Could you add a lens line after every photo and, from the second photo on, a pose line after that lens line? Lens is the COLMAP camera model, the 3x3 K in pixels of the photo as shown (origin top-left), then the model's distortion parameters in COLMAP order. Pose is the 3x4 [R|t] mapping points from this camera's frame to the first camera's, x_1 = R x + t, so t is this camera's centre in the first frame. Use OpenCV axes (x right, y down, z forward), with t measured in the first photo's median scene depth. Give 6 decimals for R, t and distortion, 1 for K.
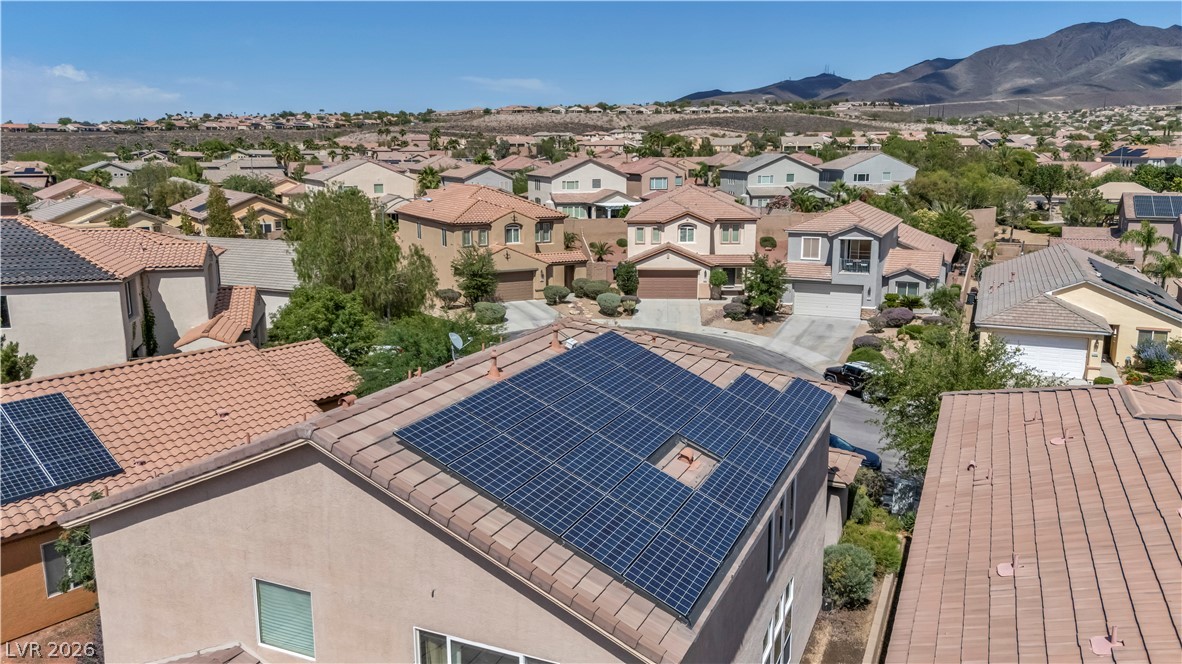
lens RADIAL K [[878.5, 0, 591.0], [0, 878.5, 332.0], [0, 0, 1]] dist [0.069336, -0.056714]
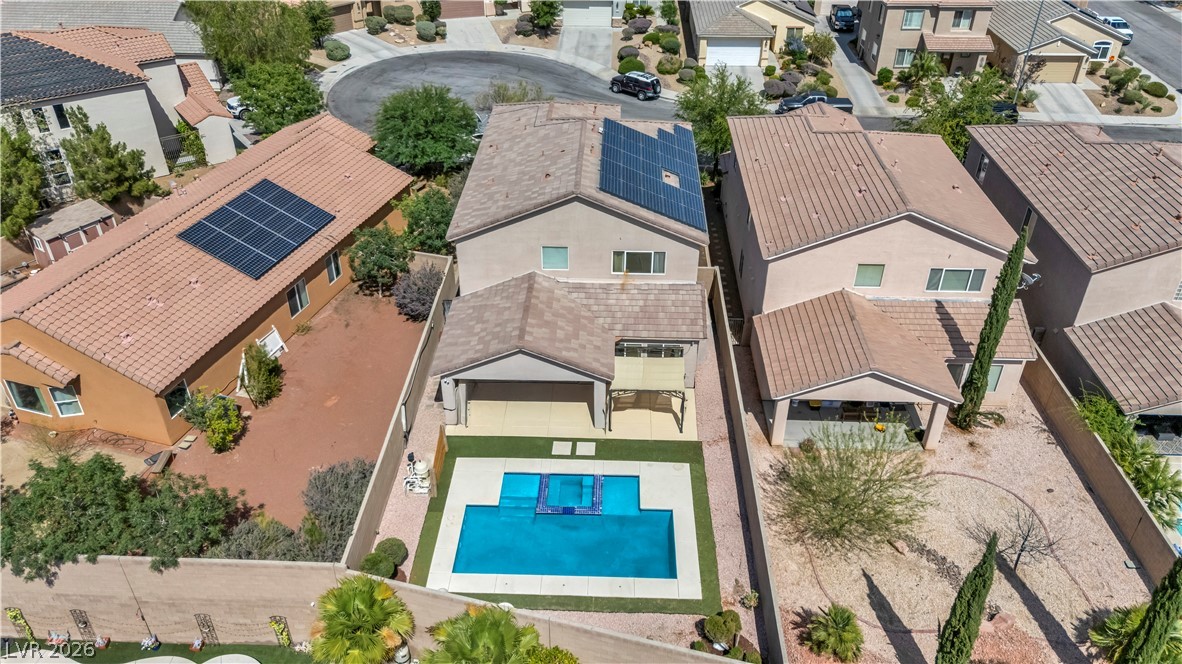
lens RADIAL K [[878.5, 0, 591.0], [0, 878.5, 332.0], [0, 0, 1]] dist [0.069336, -0.056714]
pose [[0.924664, -0.206755, 0.319762, -0.334959], [0.070489, 0.918176, 0.389851, -0.150409], [-0.374202, -0.337941, 0.863579, -0.424200]]
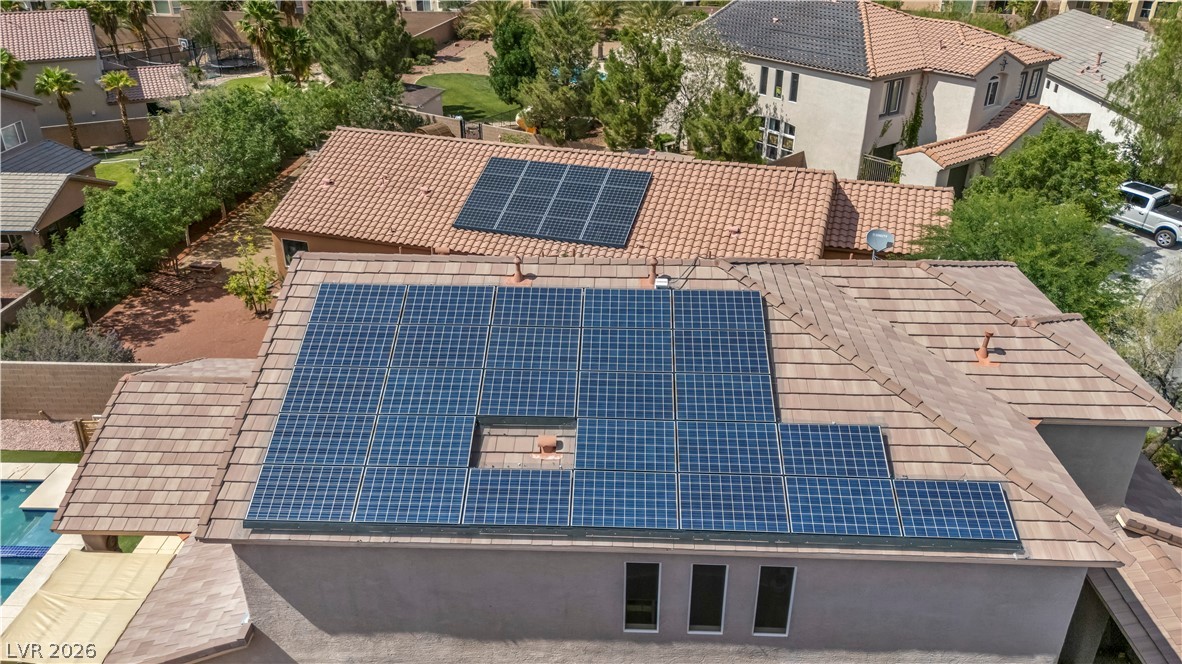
lens RADIAL K [[878.5, 0, 591.0], [0, 878.5, 332.0], [0, 0, 1]] dist [0.069336, -0.056714]
pose [[0.375091, 0.421705, -0.825513, 0.263070], [-0.184780, 0.906675, 0.379207, -0.097996], [0.908385, 0.010301, 0.418008, 0.221694]]
